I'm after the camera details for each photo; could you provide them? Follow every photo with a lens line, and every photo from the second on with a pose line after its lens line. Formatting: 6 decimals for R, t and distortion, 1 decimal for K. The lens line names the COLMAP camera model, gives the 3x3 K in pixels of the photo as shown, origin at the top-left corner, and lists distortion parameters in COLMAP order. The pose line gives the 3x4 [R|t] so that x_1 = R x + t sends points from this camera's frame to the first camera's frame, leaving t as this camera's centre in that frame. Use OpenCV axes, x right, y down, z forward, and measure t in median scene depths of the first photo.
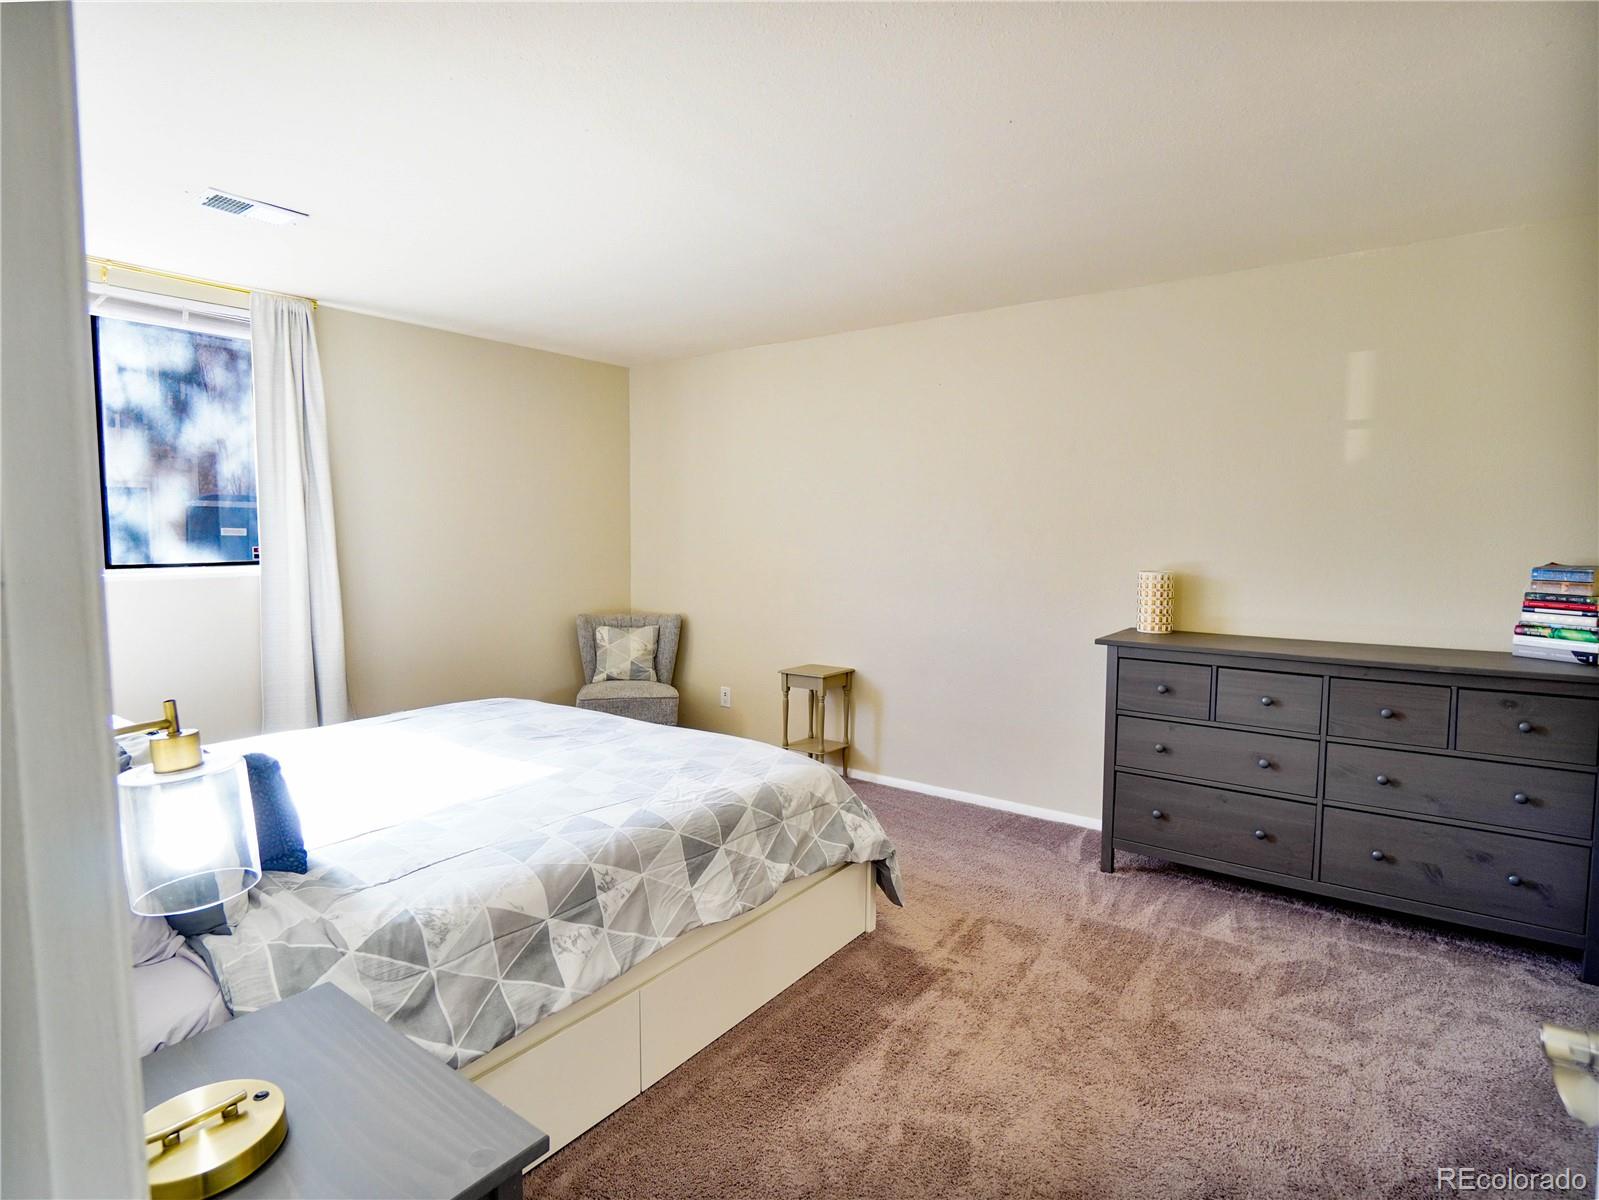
lens RADIAL K [[825.9, 0, 799.5], [0, 825.9, 600.0], [0, 0, 1]] dist [0.002078, 0.000157]
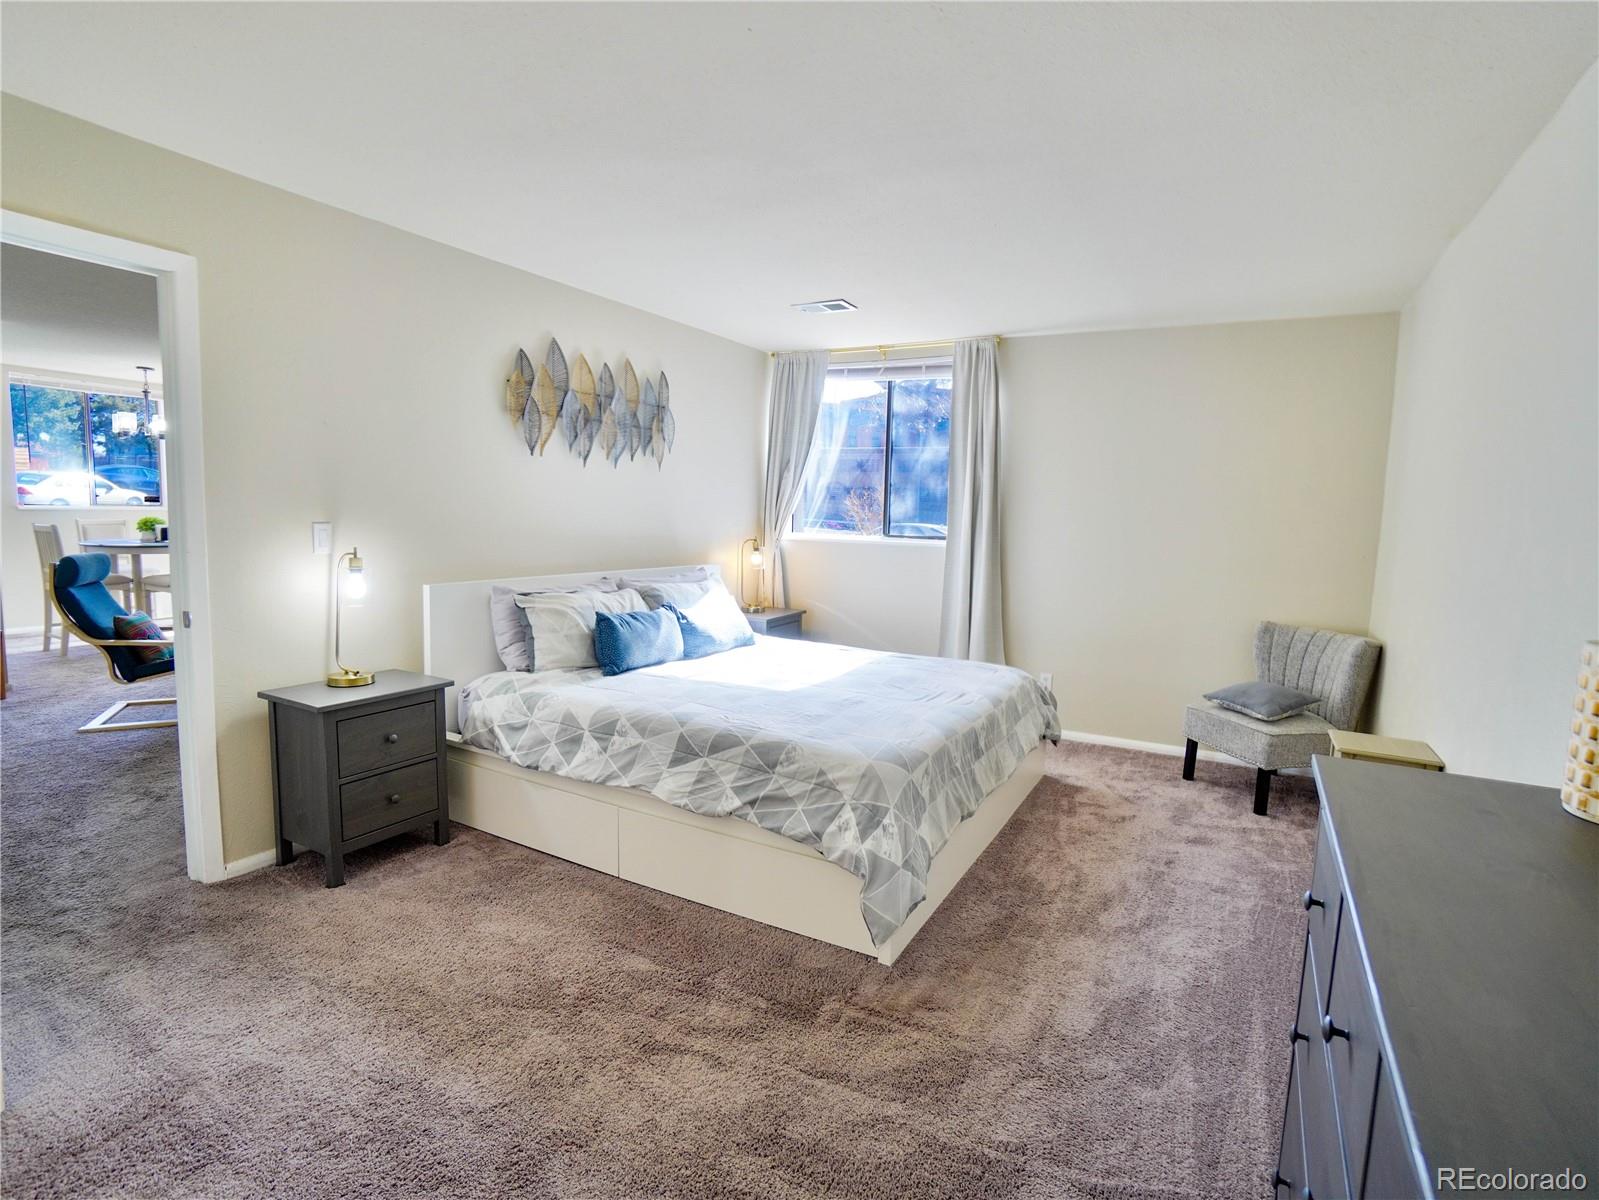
lens RADIAL K [[825.9, 0, 799.5], [0, 825.9, 600.0], [0, 0, 1]] dist [0.002078, 0.000157]
pose [[0.134152, 0.107420, -0.985121, 1.142657], [-0.113559, 0.989225, 0.092404, -0.070280], [0.984433, 0.099473, 0.144905, 0.946181]]
